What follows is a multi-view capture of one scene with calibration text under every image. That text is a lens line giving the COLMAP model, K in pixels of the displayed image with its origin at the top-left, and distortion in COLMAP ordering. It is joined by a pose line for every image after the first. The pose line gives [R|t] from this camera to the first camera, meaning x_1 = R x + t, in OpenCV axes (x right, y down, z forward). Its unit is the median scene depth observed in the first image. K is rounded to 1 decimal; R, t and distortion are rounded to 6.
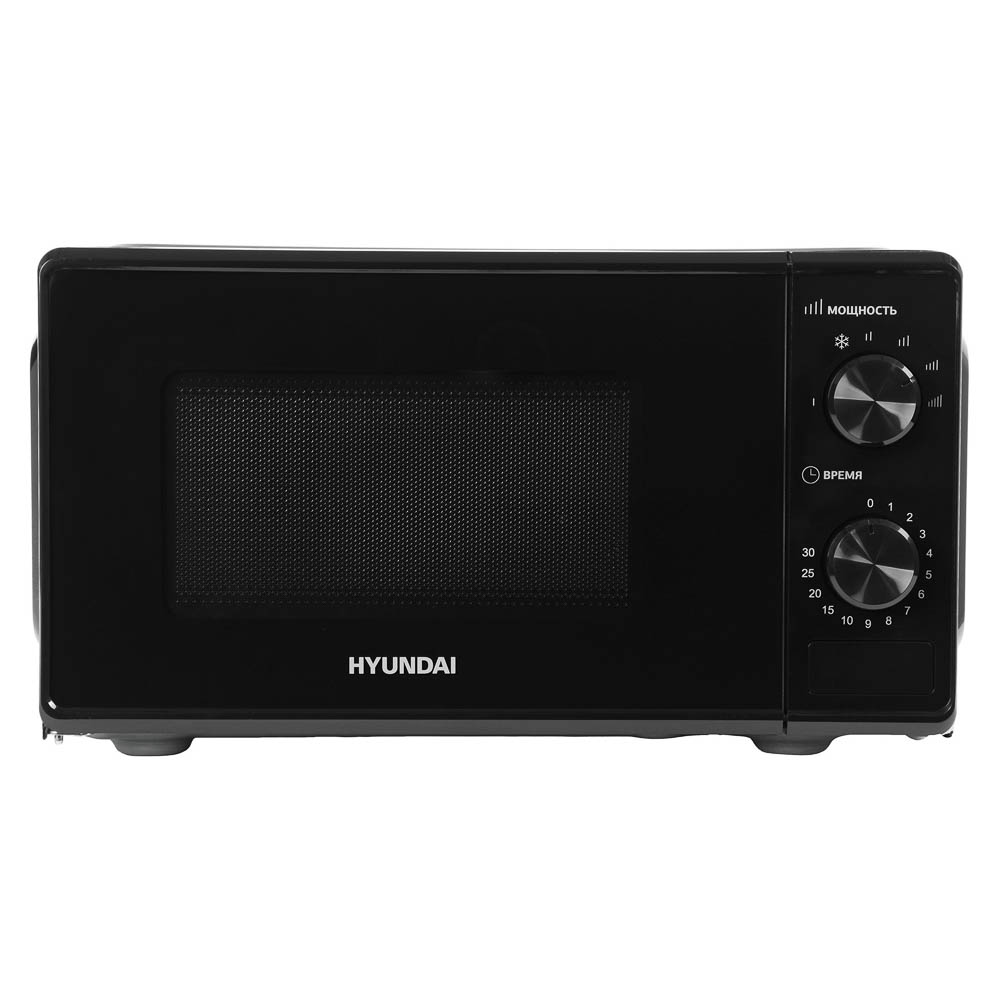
lens RADIAL K [[3004.3, 0, 489.1], [0, 3004.3, 528.0], [0, 0, 1]] dist [0.409562, 0.000000]
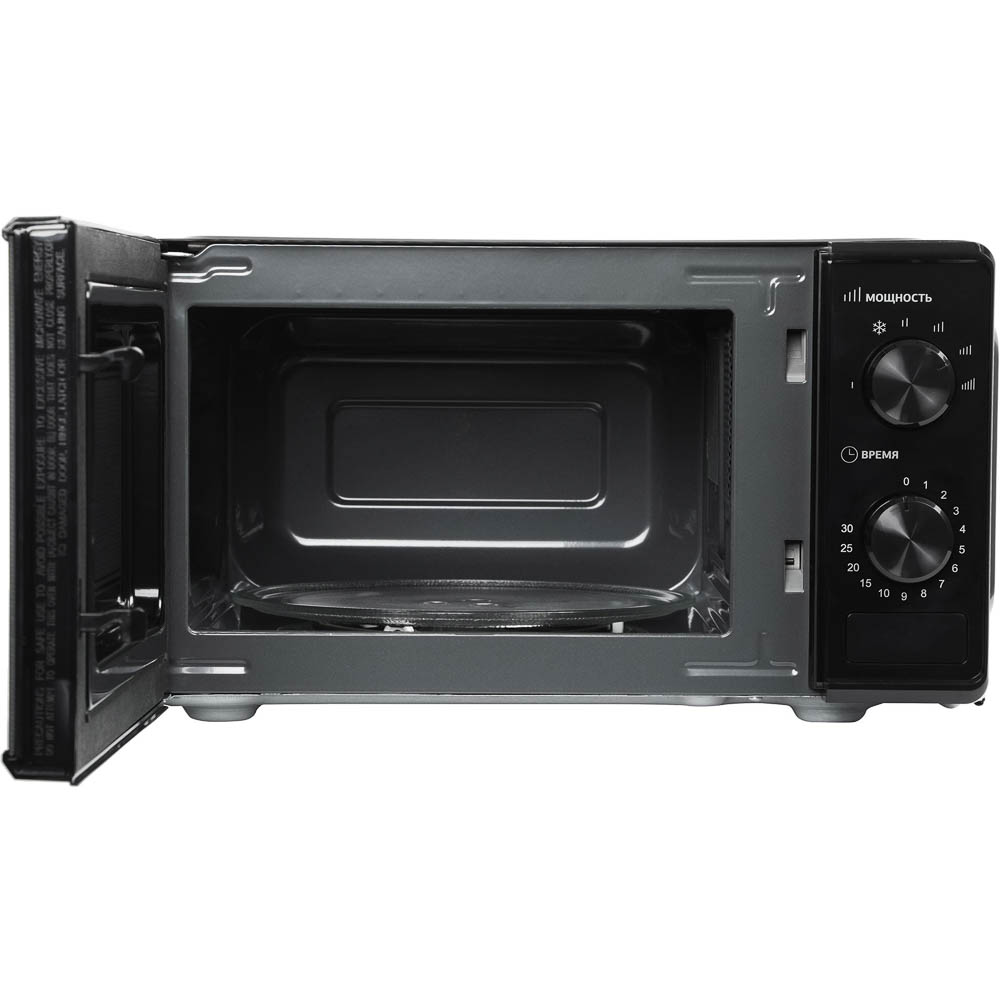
lens RADIAL K [[3004.3, 0, 496.0], [0, 3004.3, 510.2], [0, 0, 1]] dist [0.409562, 0.000000]
pose [[0.999969, 0.001370, -0.007770, -0.008181], [-0.001363, 0.999999, 0.000841, 0.001100], [0.007772, -0.000831, 0.999969, -0.051863]]
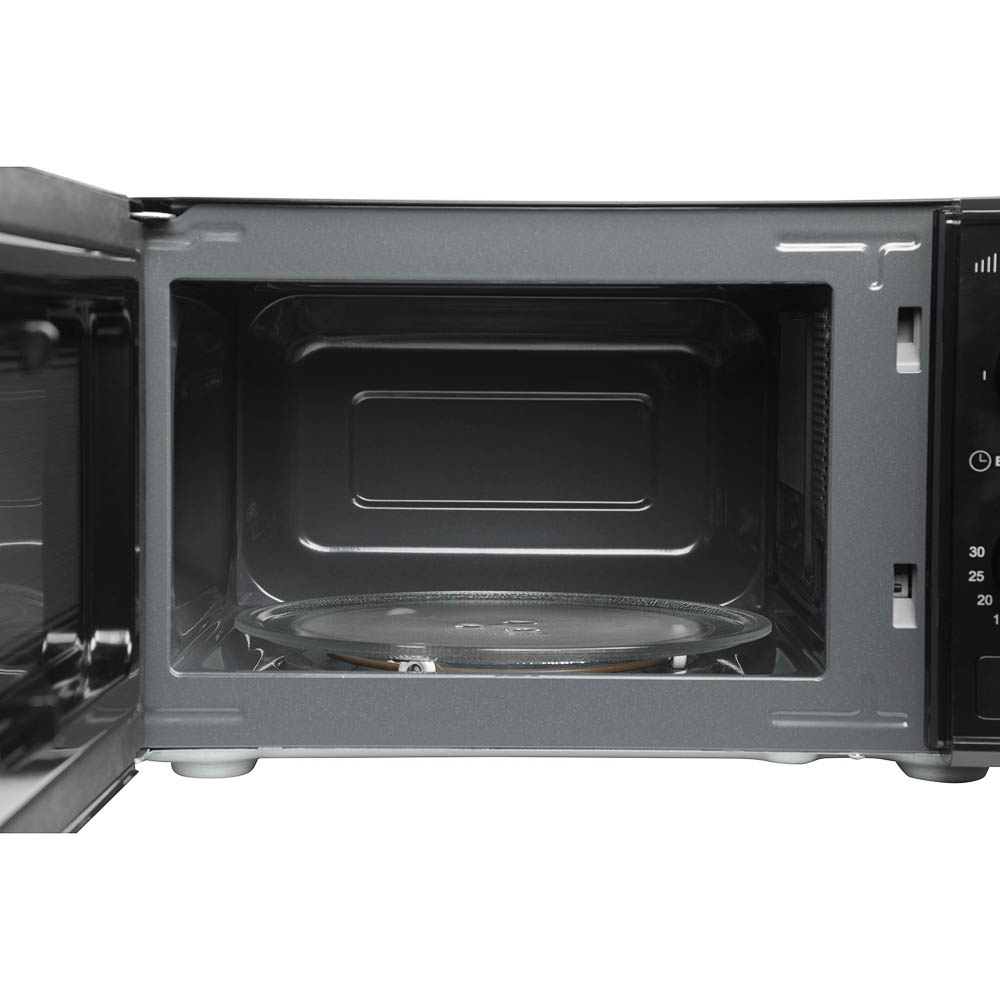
lens RADIAL K [[3004.3, 0, 478.3], [0, 3004.3, 531.2], [0, 0, 1]] dist [0.409562, 0.000000]
pose [[0.999716, 0.003173, -0.023636, -0.014744], [-0.002900, 0.999929, 0.011568, -0.007281], [0.023671, -0.011496, 0.999654, 0.139659]]
